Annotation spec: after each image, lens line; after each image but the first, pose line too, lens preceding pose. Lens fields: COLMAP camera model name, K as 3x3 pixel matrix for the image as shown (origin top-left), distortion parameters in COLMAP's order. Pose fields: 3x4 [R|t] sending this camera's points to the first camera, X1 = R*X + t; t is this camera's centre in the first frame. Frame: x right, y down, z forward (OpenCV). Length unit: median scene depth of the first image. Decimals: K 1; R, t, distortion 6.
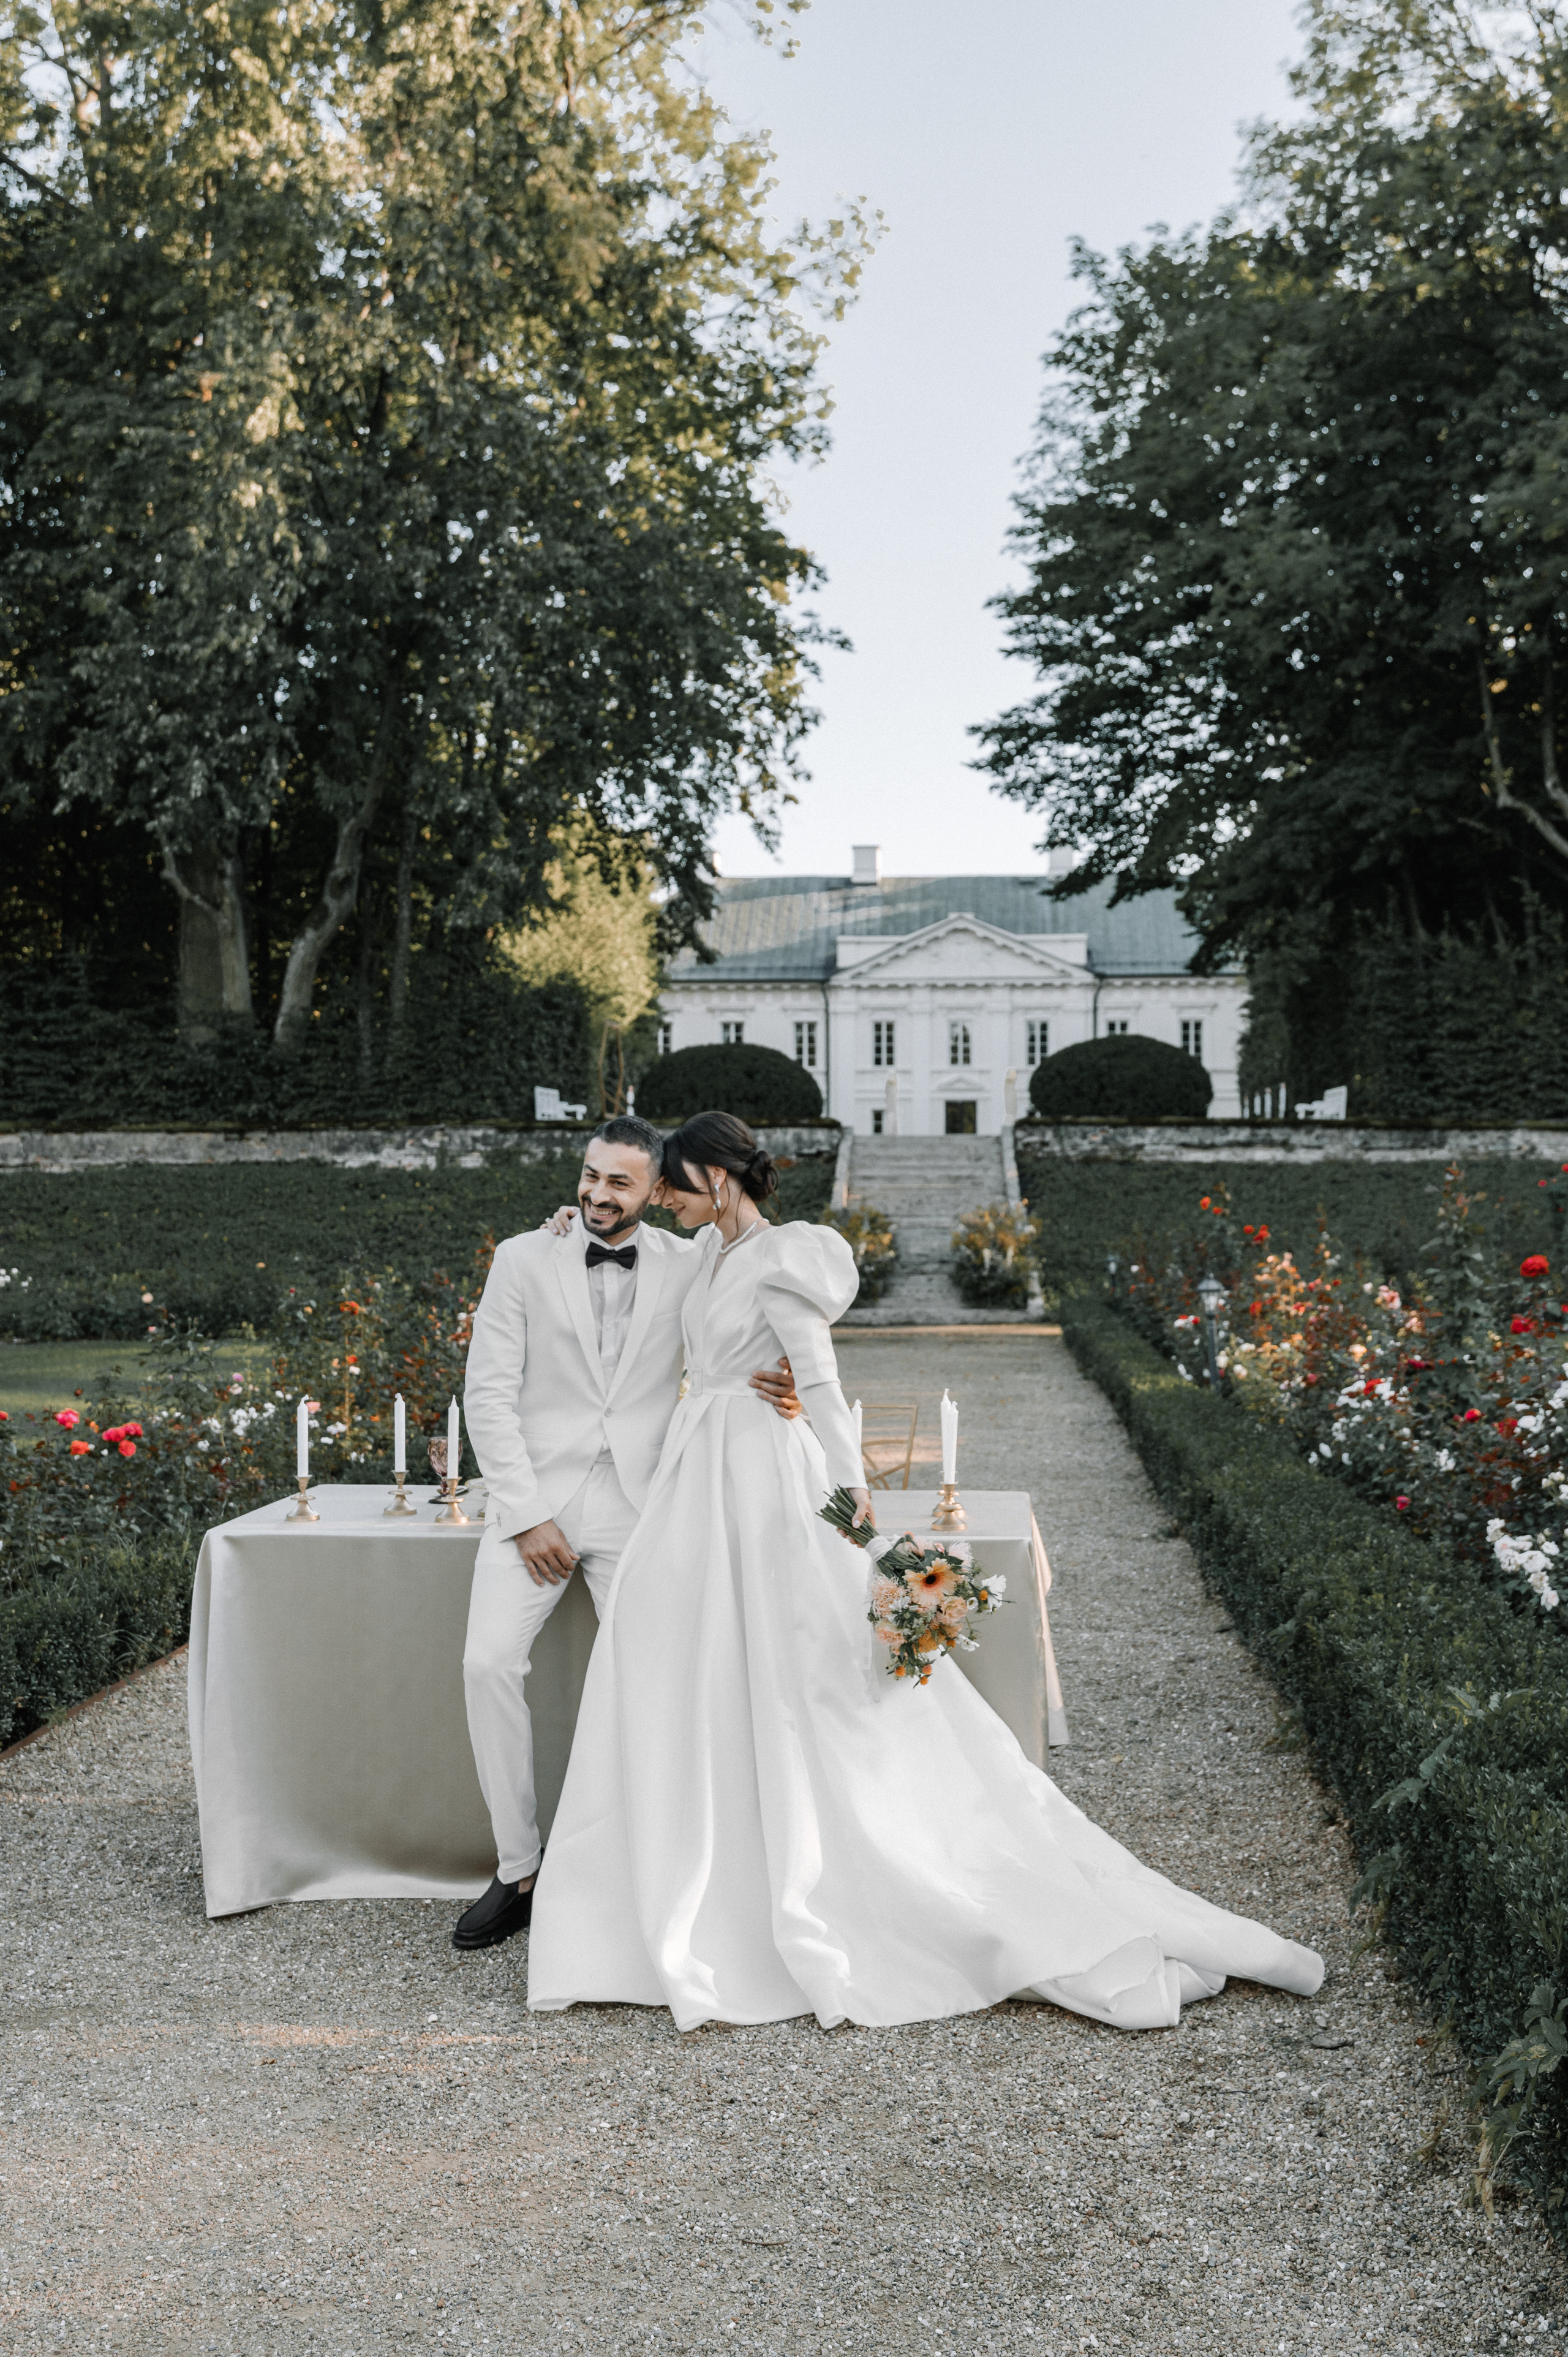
lens RADIAL K [[2572.5, 0, 815.5], [0, 2572.5, 1163.0], [0, 0, 1]] dist [-0.003392, 0.000000]
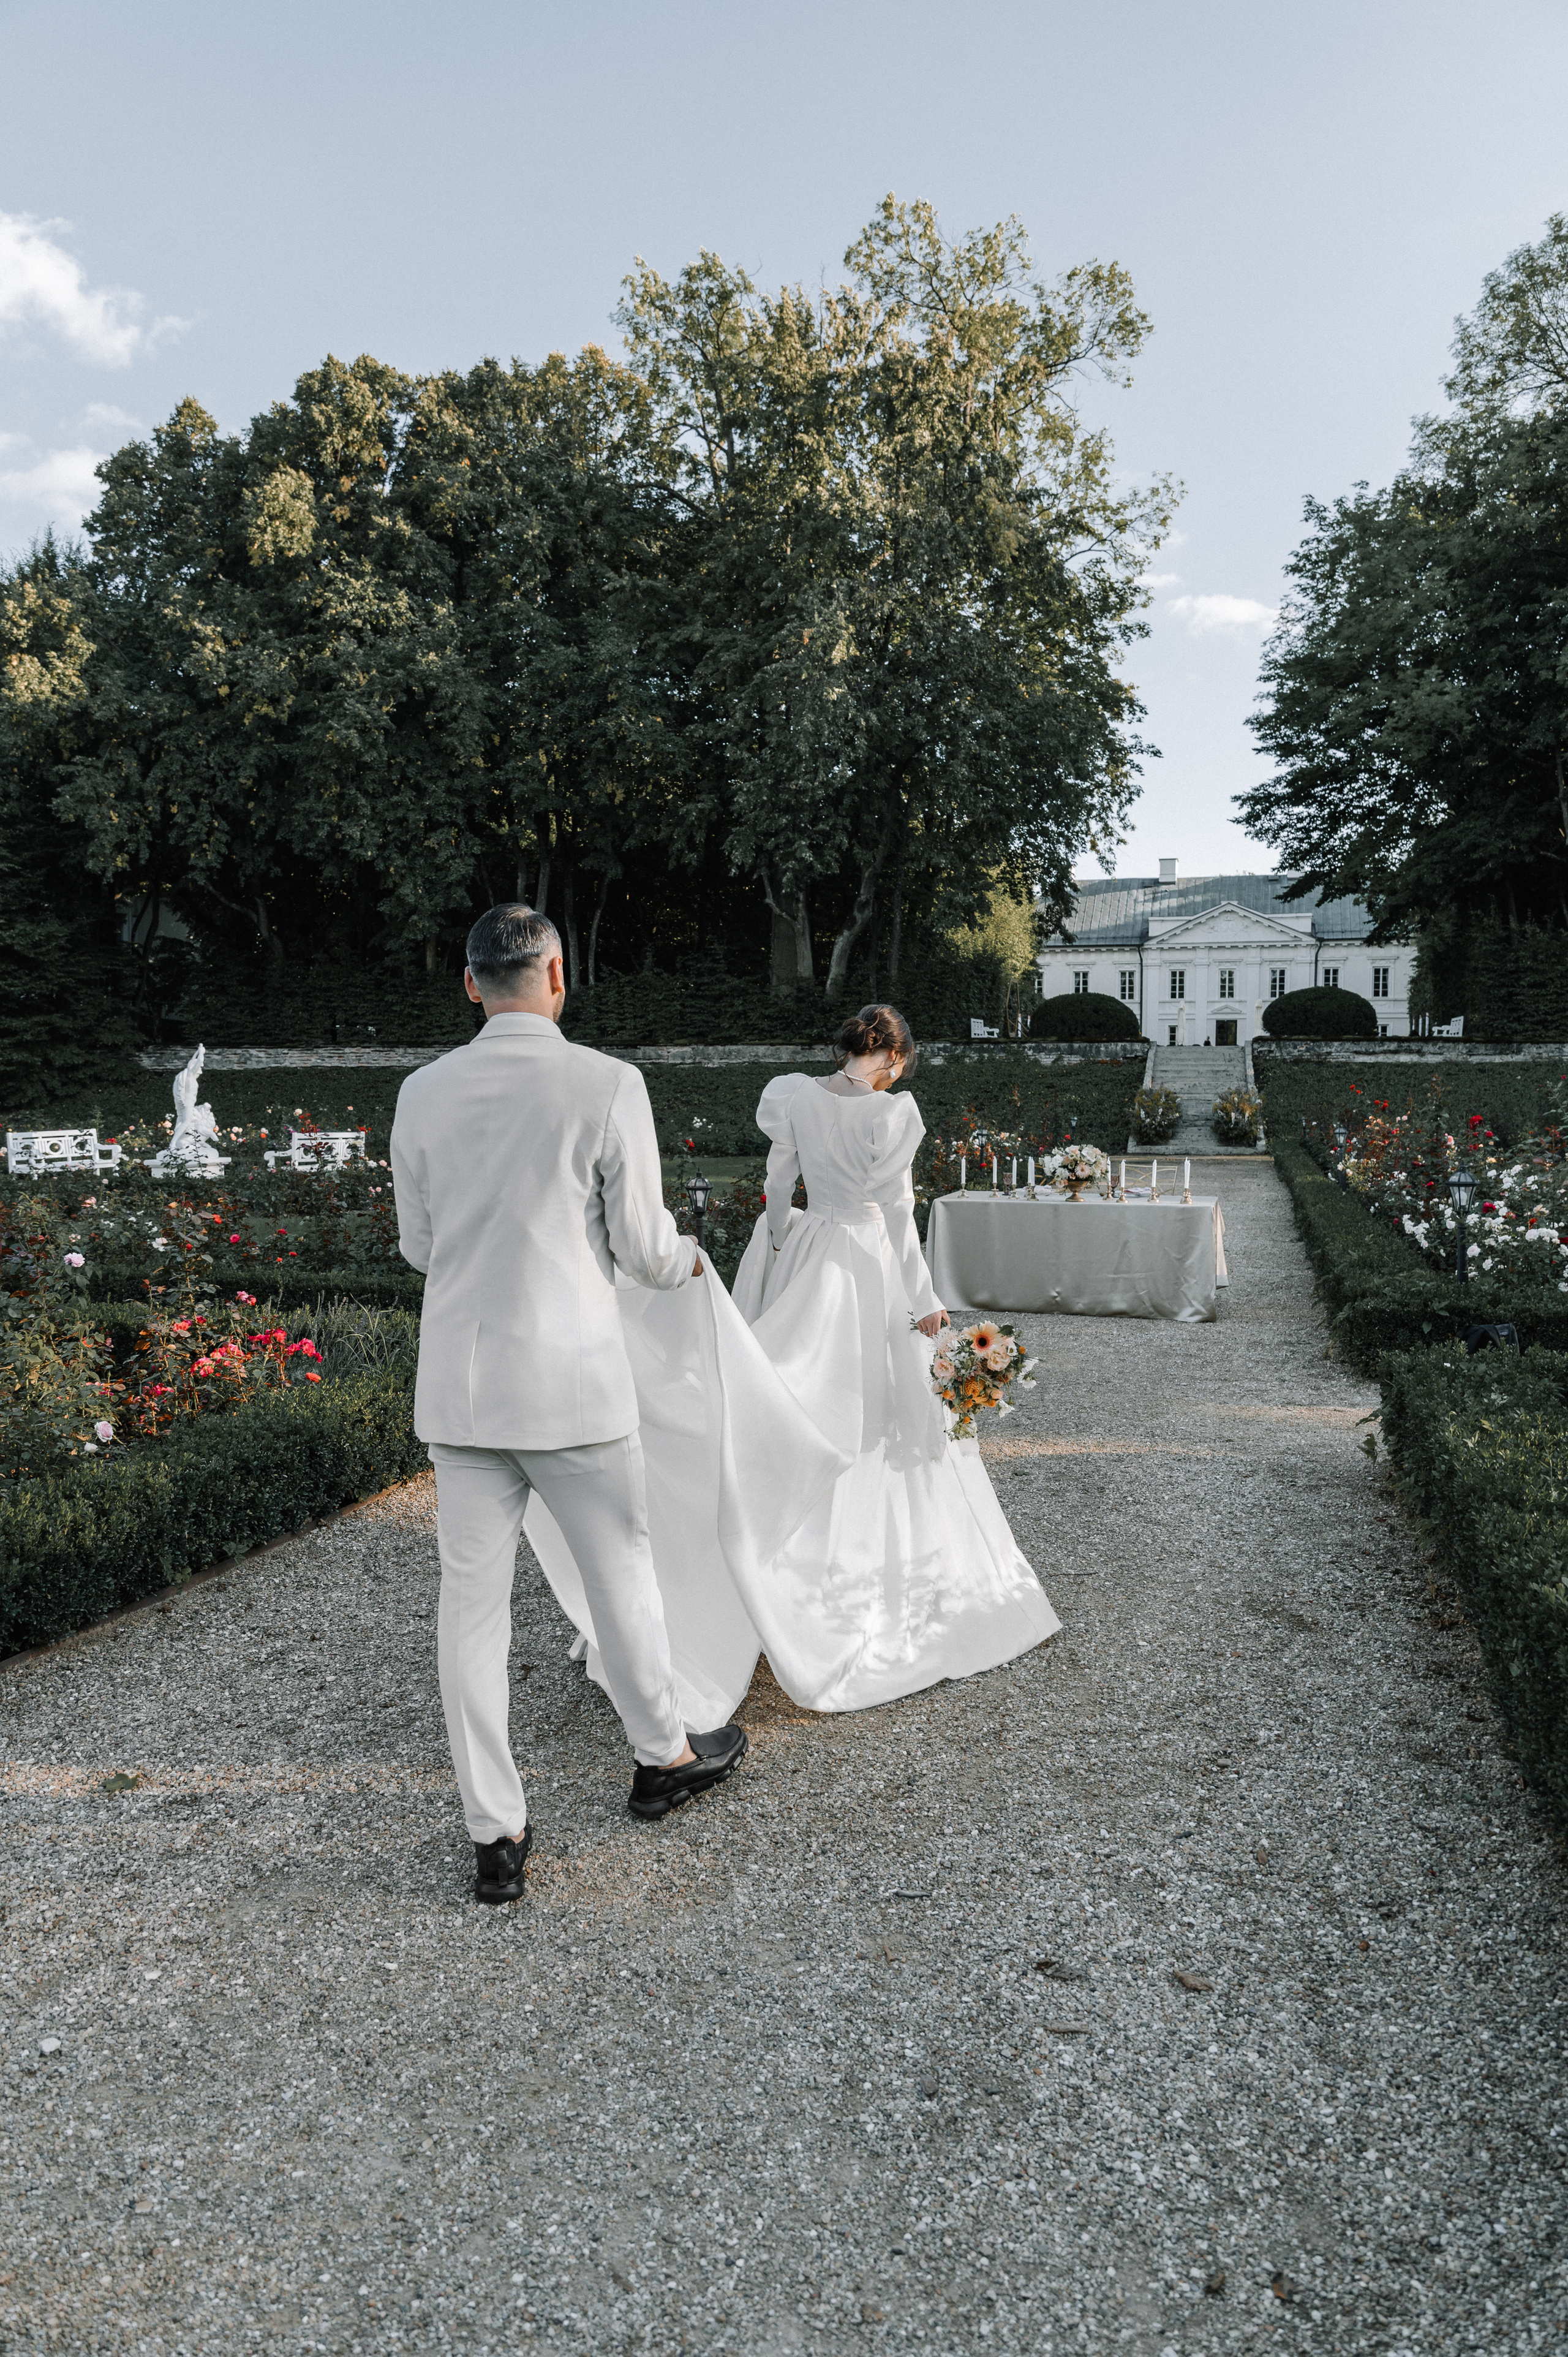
lens RADIAL K [[1627.5, 0, 790.0], [0, 1627.5, 1172.6], [0, 0, 1]] dist [0.006284, 0.007862]
pose [[0.978815, 0.015419, -0.204165, -0.001679], [-0.000961, 0.997496, 0.070723, -0.003207], [0.204744, -0.069028, 0.976378, -0.119039]]
